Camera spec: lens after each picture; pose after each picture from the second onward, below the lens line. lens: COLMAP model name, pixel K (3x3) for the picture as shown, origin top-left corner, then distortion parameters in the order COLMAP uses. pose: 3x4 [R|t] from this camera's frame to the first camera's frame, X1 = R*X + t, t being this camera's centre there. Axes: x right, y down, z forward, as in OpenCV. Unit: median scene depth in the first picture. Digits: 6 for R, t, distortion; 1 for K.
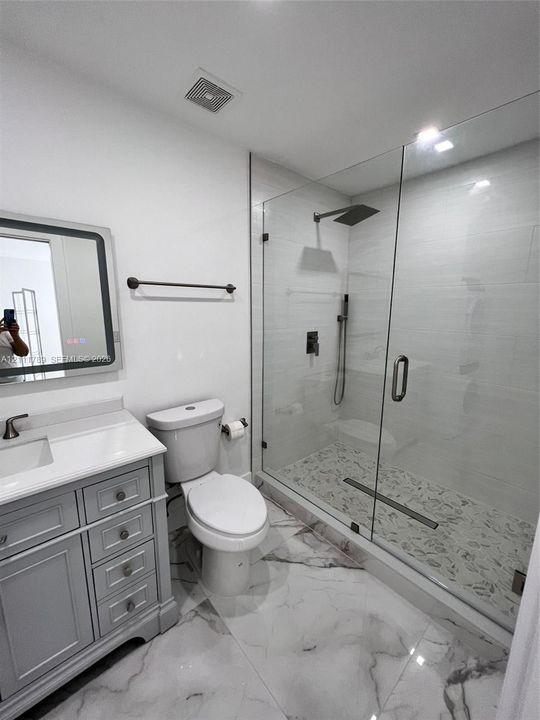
lens RADIAL K [[289.1, 0, 270.9], [0, 289.1, 361.0], [0, 0, 1]] dist [-0.003423, 0.001924]
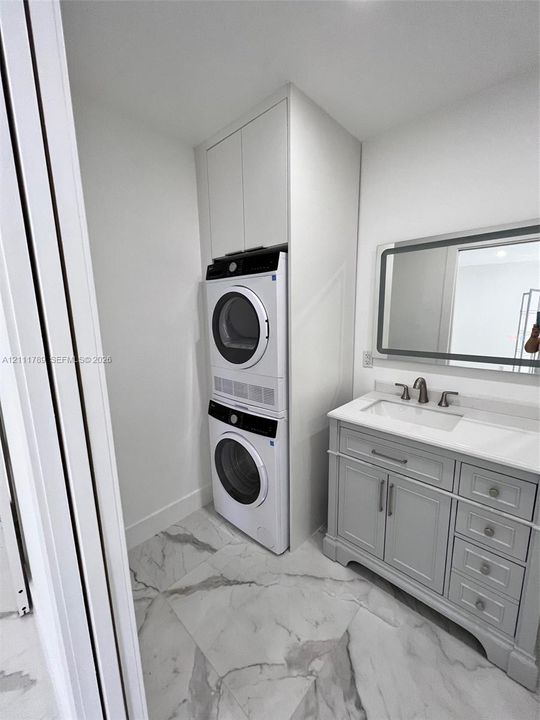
lens RADIAL K [[289.1, 0, 272.6], [0, 289.1, 358.8], [0, 0, 1]] dist [-0.003423, 0.001924]
pose [[0.096850, 0.151216, -0.983745, 0.170512], [-0.164865, 0.977175, 0.133975, 0.004718], [0.981550, 0.149210, 0.119569, 0.032482]]
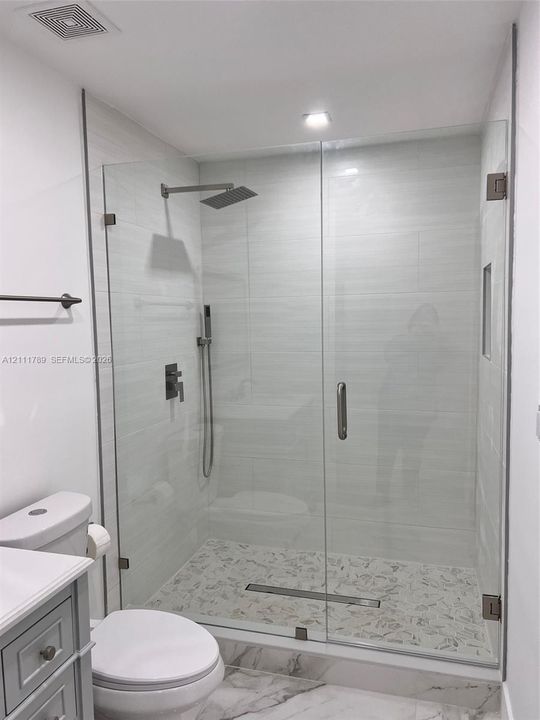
lens RADIAL K [[547.5, 0, 269.6], [0, 547.5, 362.7], [0, 0, 1]] dist [0.036211, -0.028225]
pose [[0.844856, -0.068246, 0.530623, -0.374876], [0.123113, 0.990013, -0.068690, 0.004513], [-0.520636, 0.123360, 0.844820, -0.149947]]
